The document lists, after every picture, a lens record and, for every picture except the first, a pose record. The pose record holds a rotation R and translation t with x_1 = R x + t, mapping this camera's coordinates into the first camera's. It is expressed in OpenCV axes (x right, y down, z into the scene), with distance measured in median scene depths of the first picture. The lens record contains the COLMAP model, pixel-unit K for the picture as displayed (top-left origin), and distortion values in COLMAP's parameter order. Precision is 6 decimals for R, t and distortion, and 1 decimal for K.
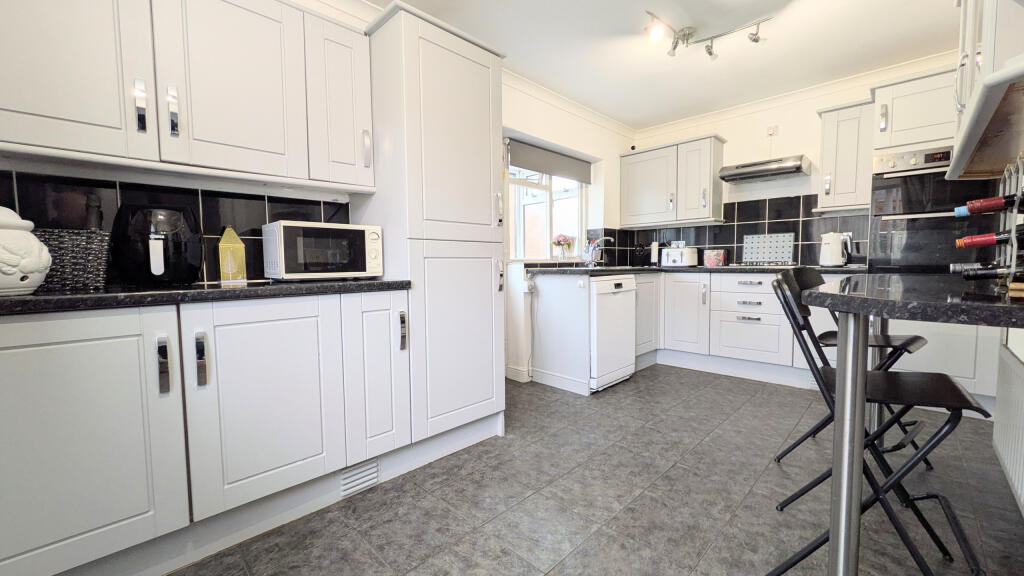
lens RADIAL K [[401.9, 0, 510.6], [0, 401.9, 287.1], [0, 0, 1]] dist [-0.001589, -0.000288]
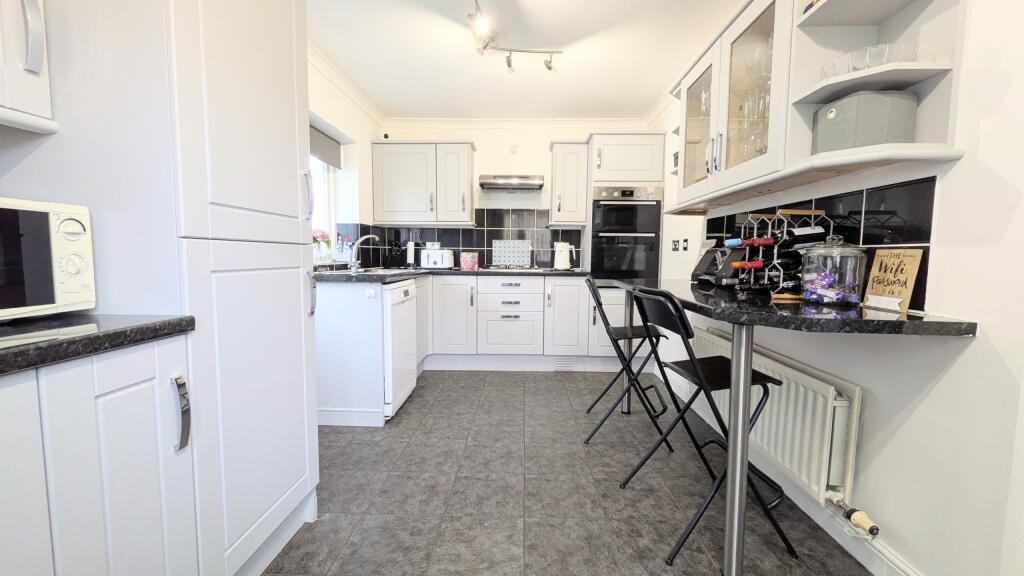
lens RADIAL K [[410.8, 0, 516.8], [0, 410.8, 288.5], [0, 0, 1]] dist [0.001021, -0.000097]
pose [[0.722137, -0.037549, 0.690730, -0.163912], [0.024439, 0.999287, 0.028773, -0.030374], [-0.691318, -0.003897, 0.722540, 0.161243]]
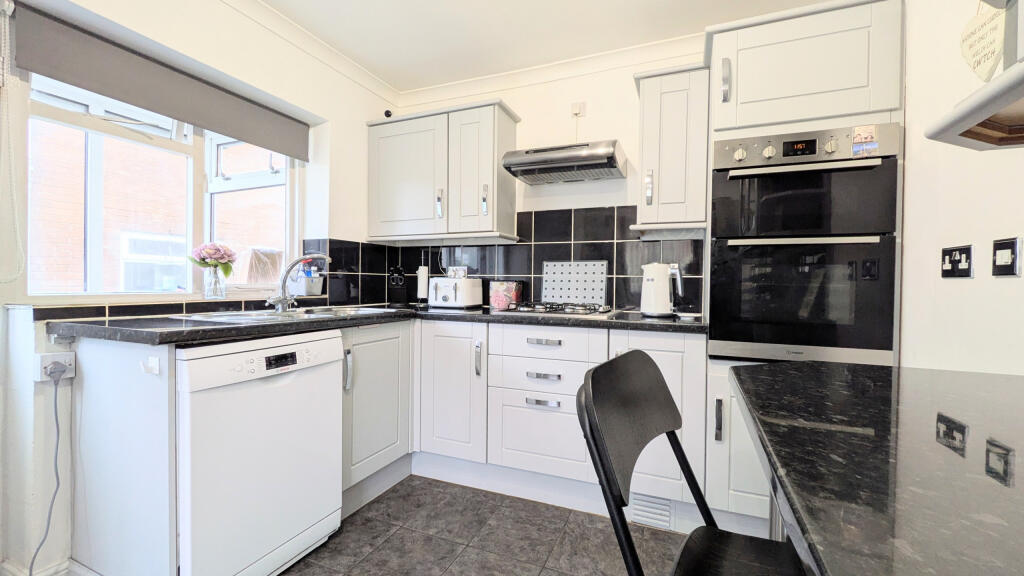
lens RADIAL K [[423.5, 0, 512.0], [0, 423.5, 288.0], [0, 0, 1]] dist [-0.000612, -0.000221]
pose [[0.926755, 0.018334, 0.375220, 0.299183], [0.000563, 0.998740, -0.050189, -0.055396], [-0.375667, 0.046725, 0.925576, 0.413964]]
